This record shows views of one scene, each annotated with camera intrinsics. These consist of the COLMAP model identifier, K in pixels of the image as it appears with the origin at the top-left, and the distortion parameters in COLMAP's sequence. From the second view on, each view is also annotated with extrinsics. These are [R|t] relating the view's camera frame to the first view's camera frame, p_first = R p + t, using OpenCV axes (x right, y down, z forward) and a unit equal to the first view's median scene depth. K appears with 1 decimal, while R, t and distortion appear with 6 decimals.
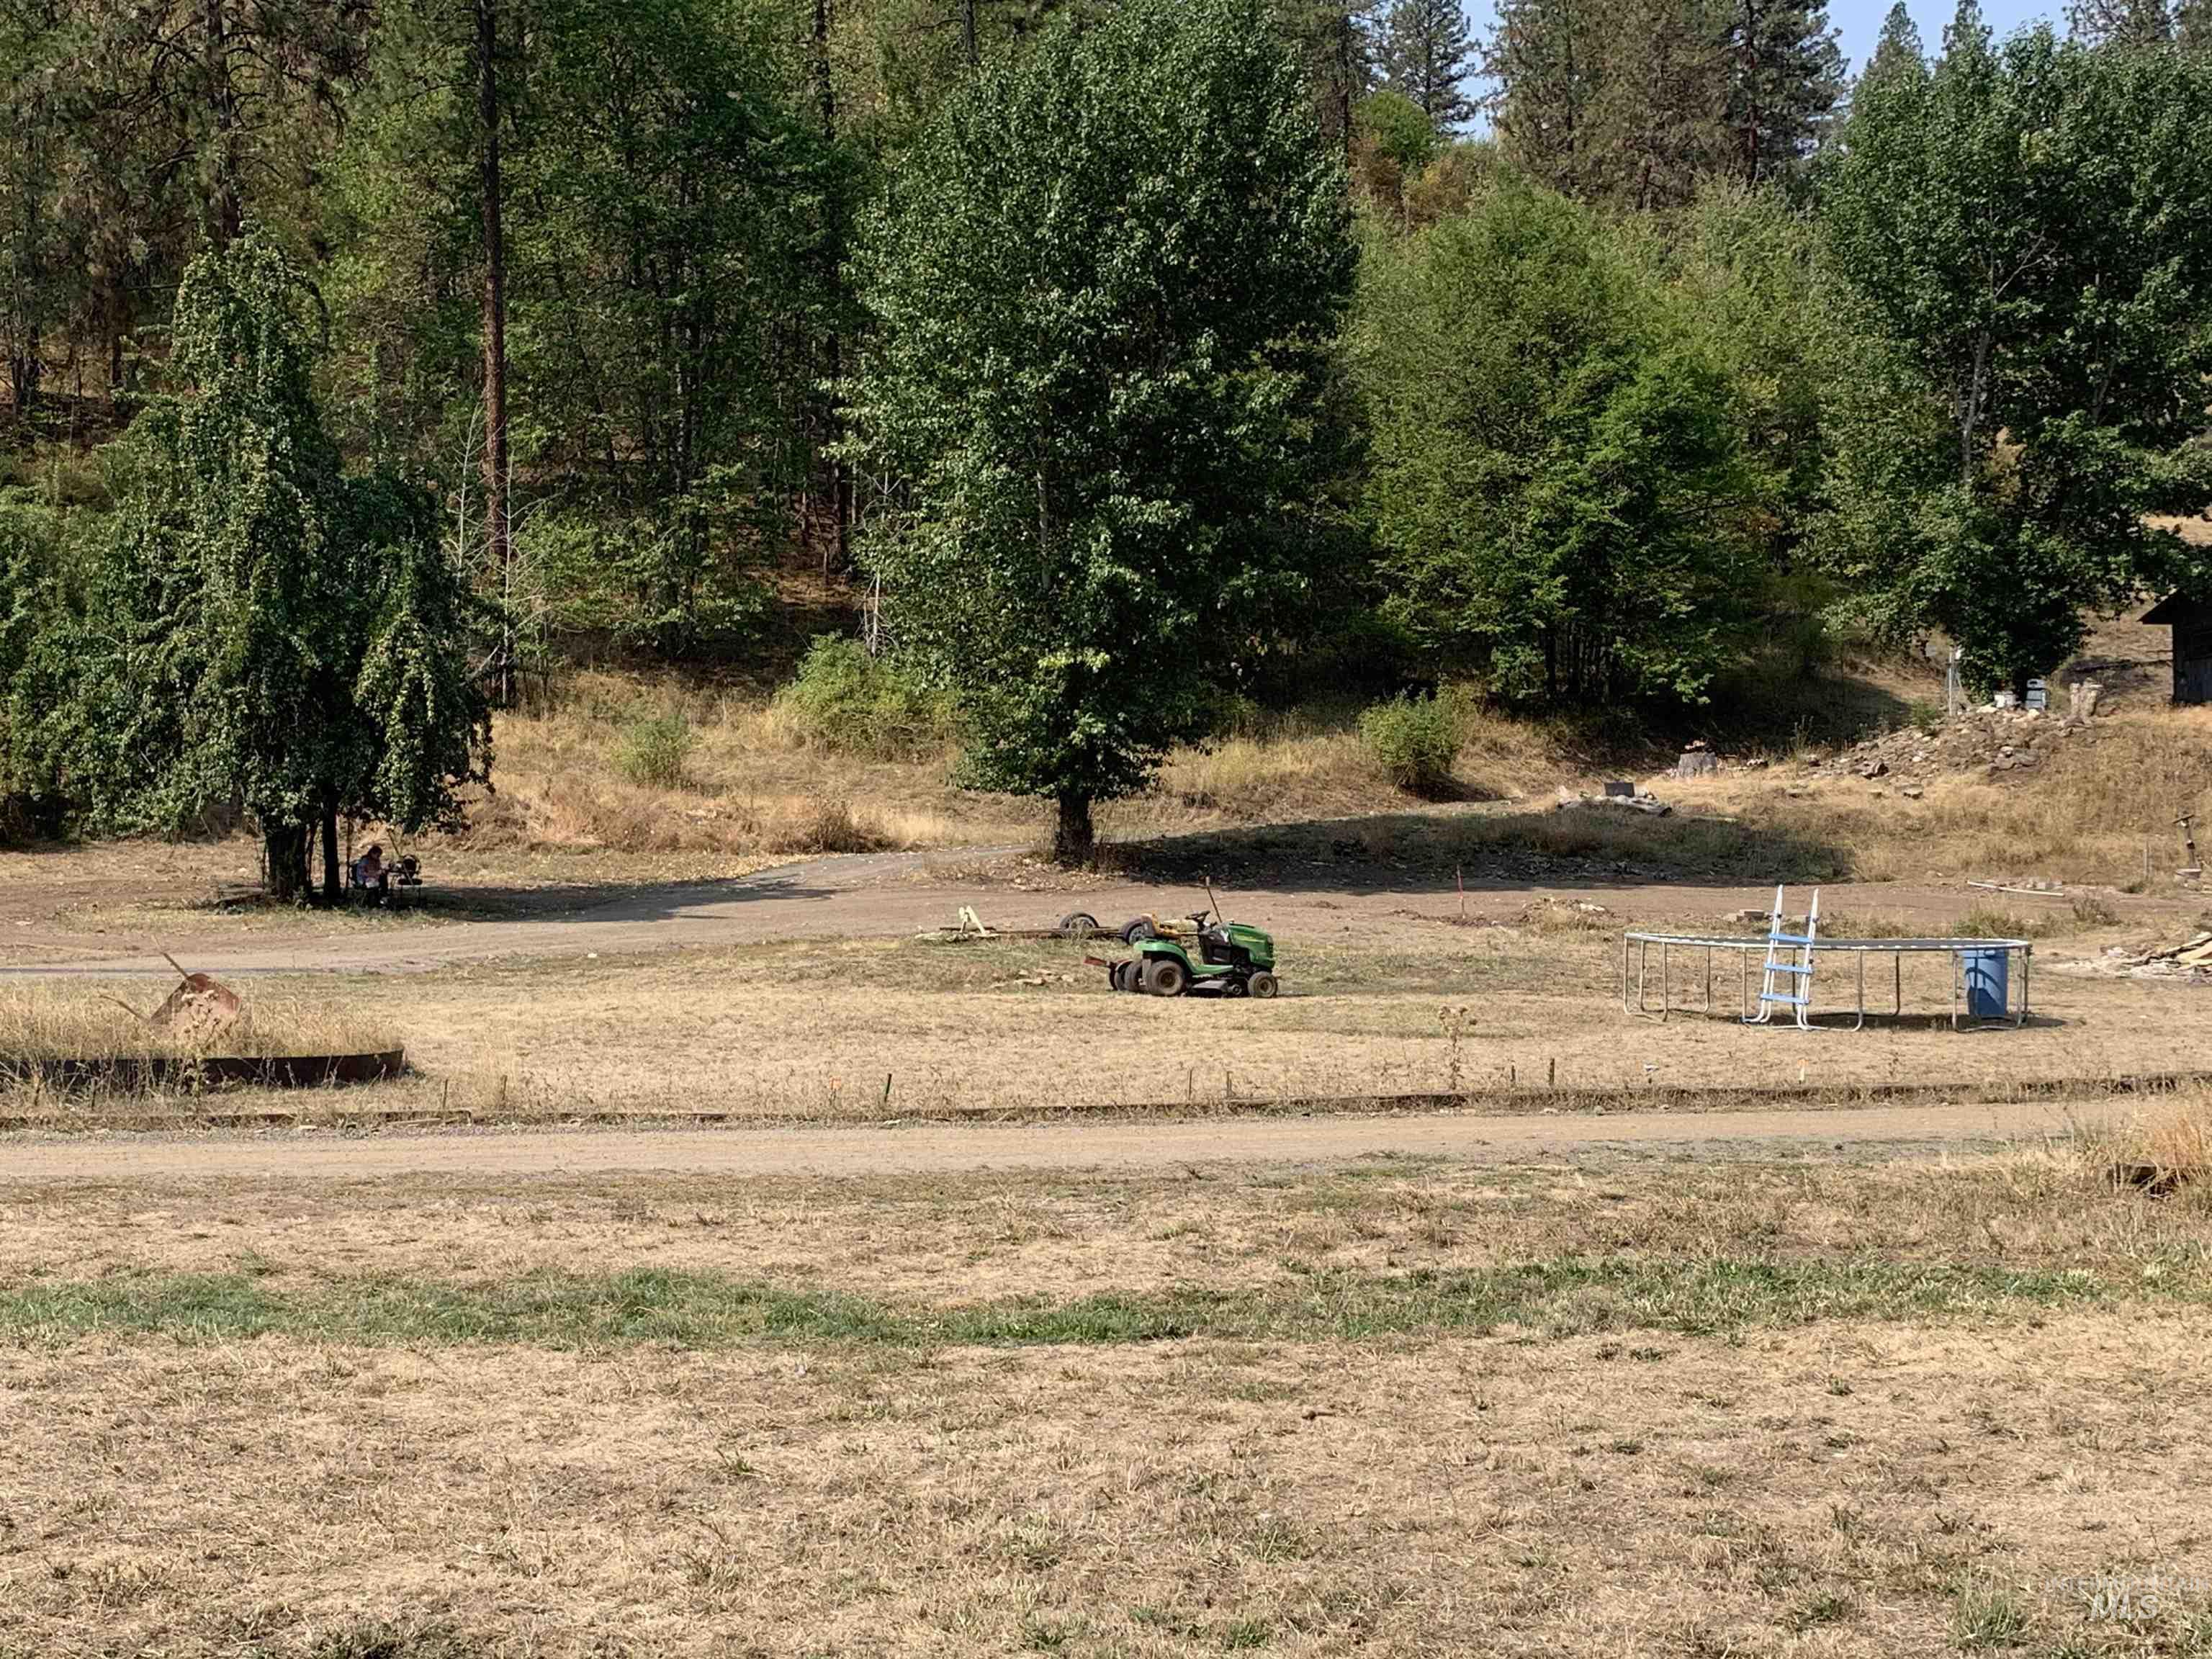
lens RADIAL K [[3032.9, 0, 1106.0], [0, 3032.9, 829.5], [0, 0, 1]] dist [0.181339, -0.670085]
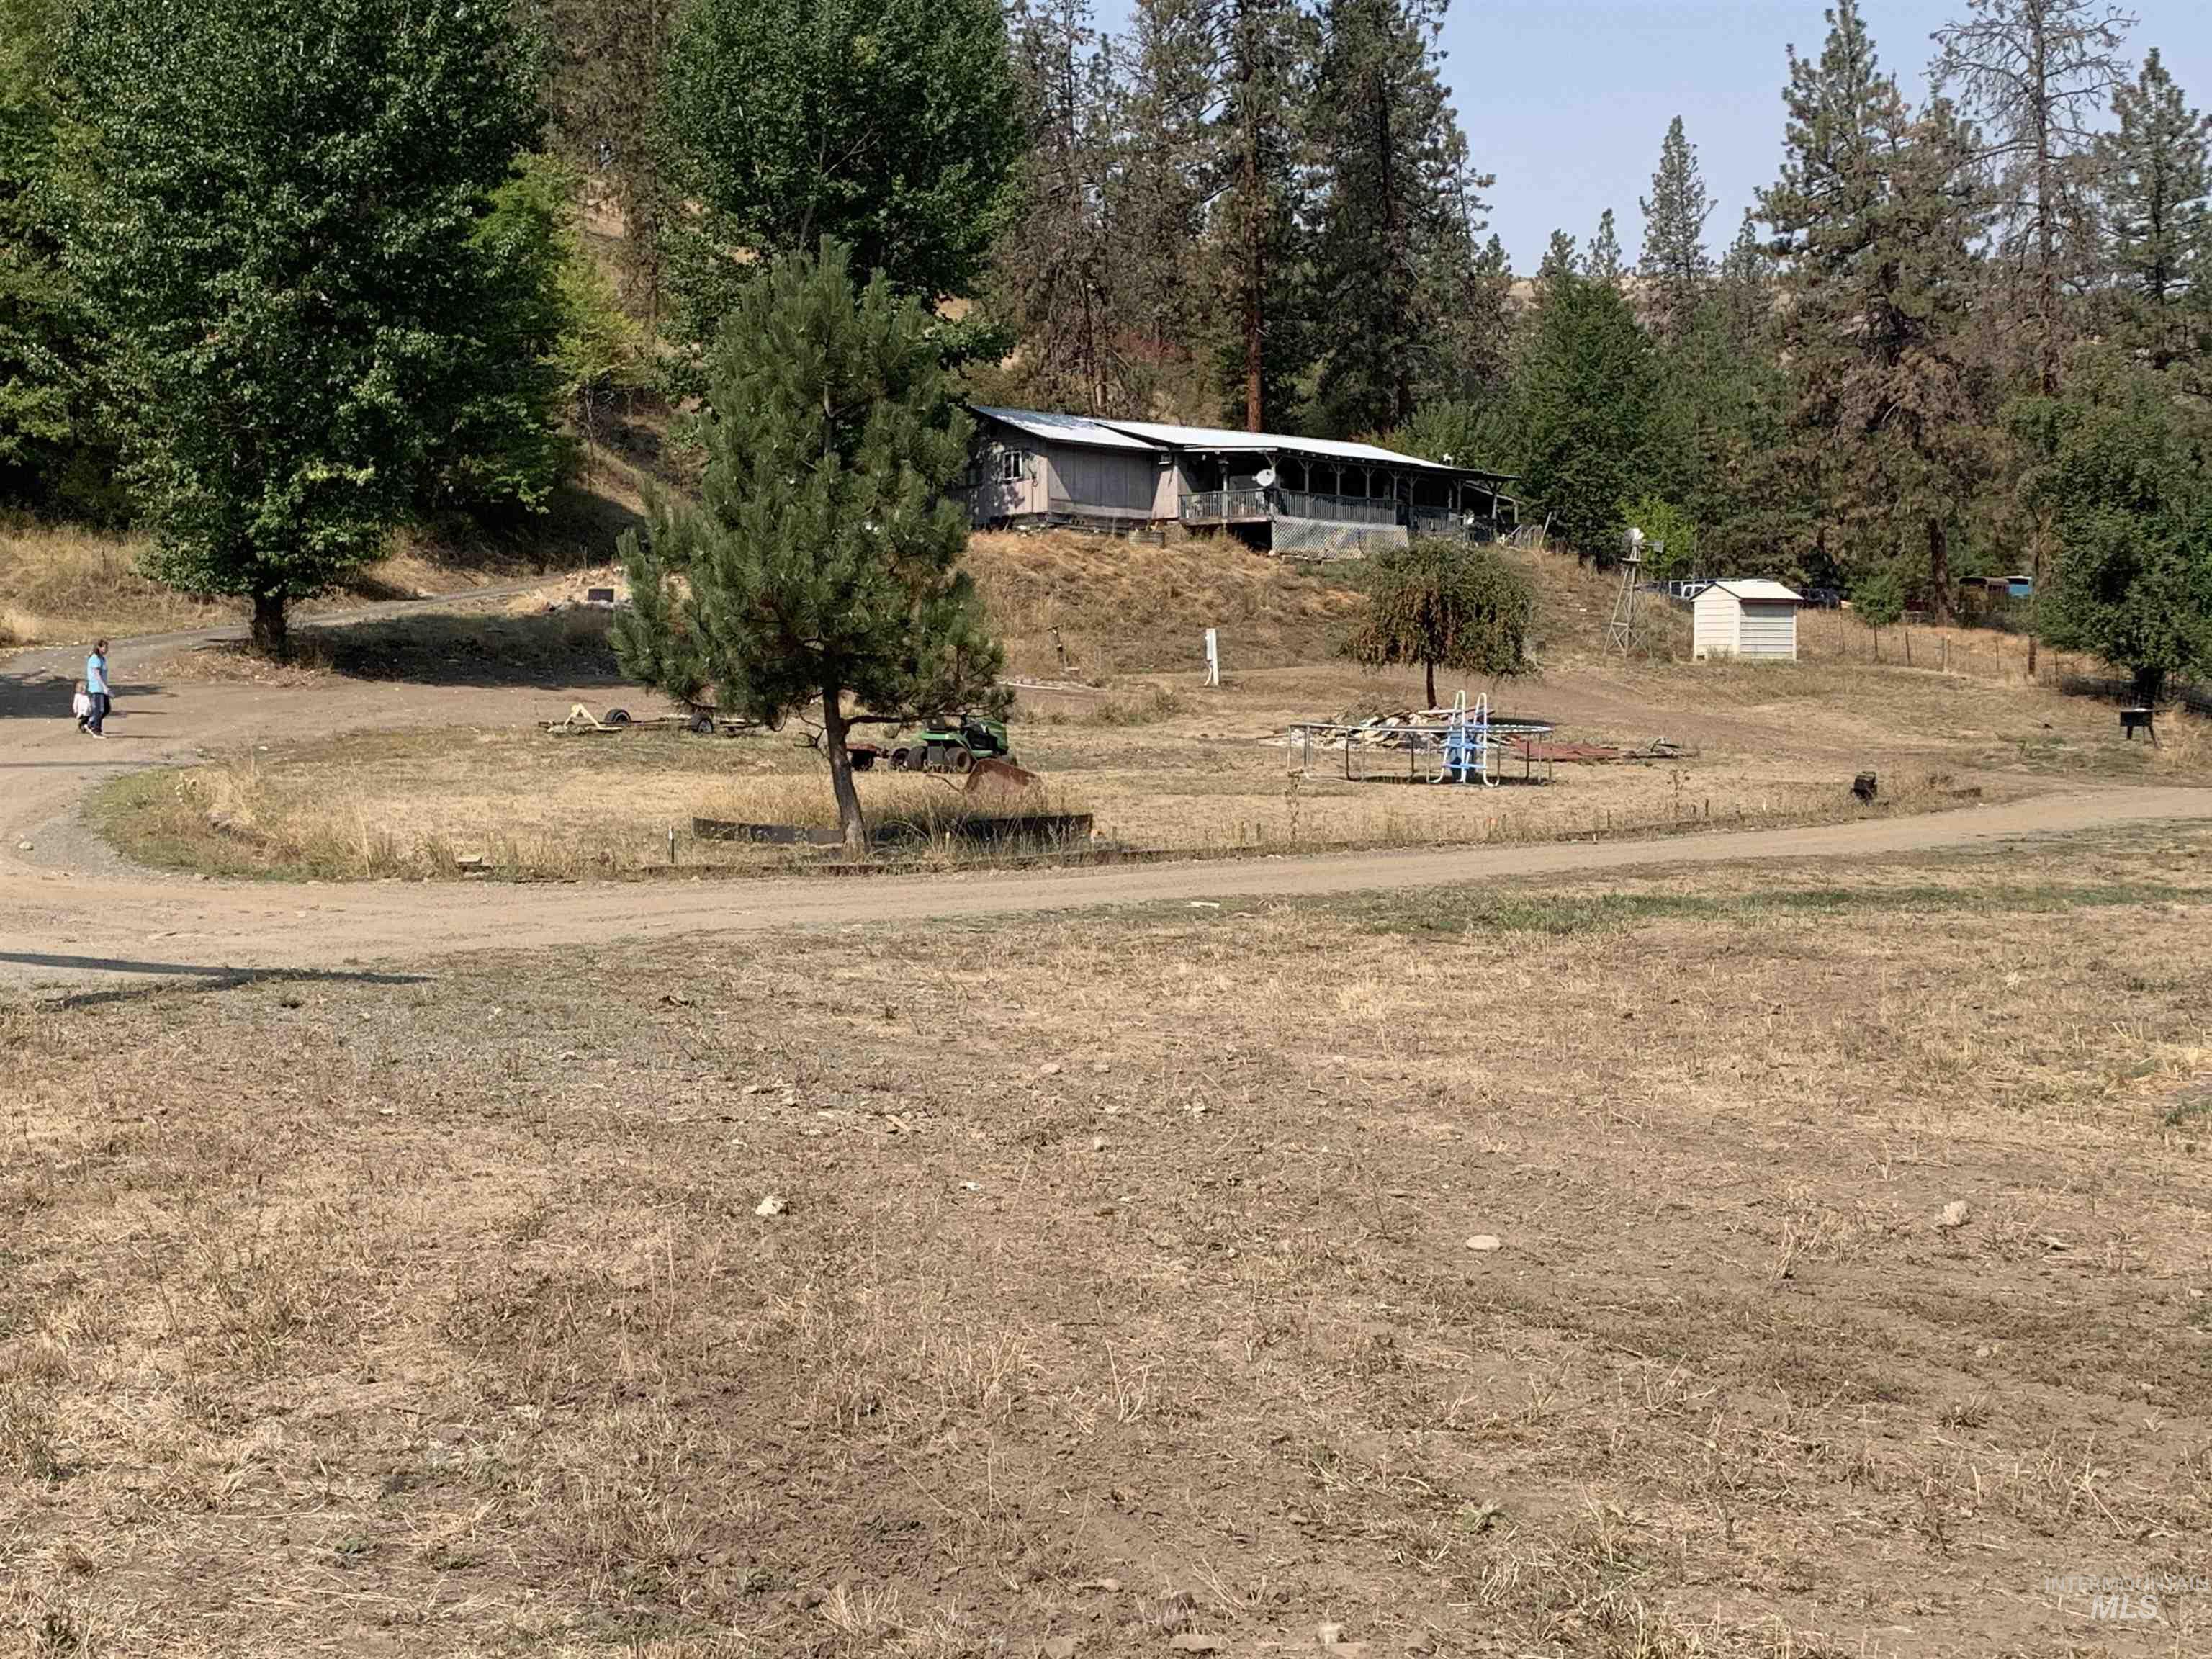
lens RADIAL K [[3110.1, 0, 1065.2], [0, 3110.1, 820.7], [0, 0, 1]] dist [0.075518, -0.009504]
pose [[0.843521, -0.023015, 0.536603, -0.311419], [-0.013395, 0.997869, 0.063855, -0.005516], [-0.536929, -0.061050, 0.841416, -0.076740]]
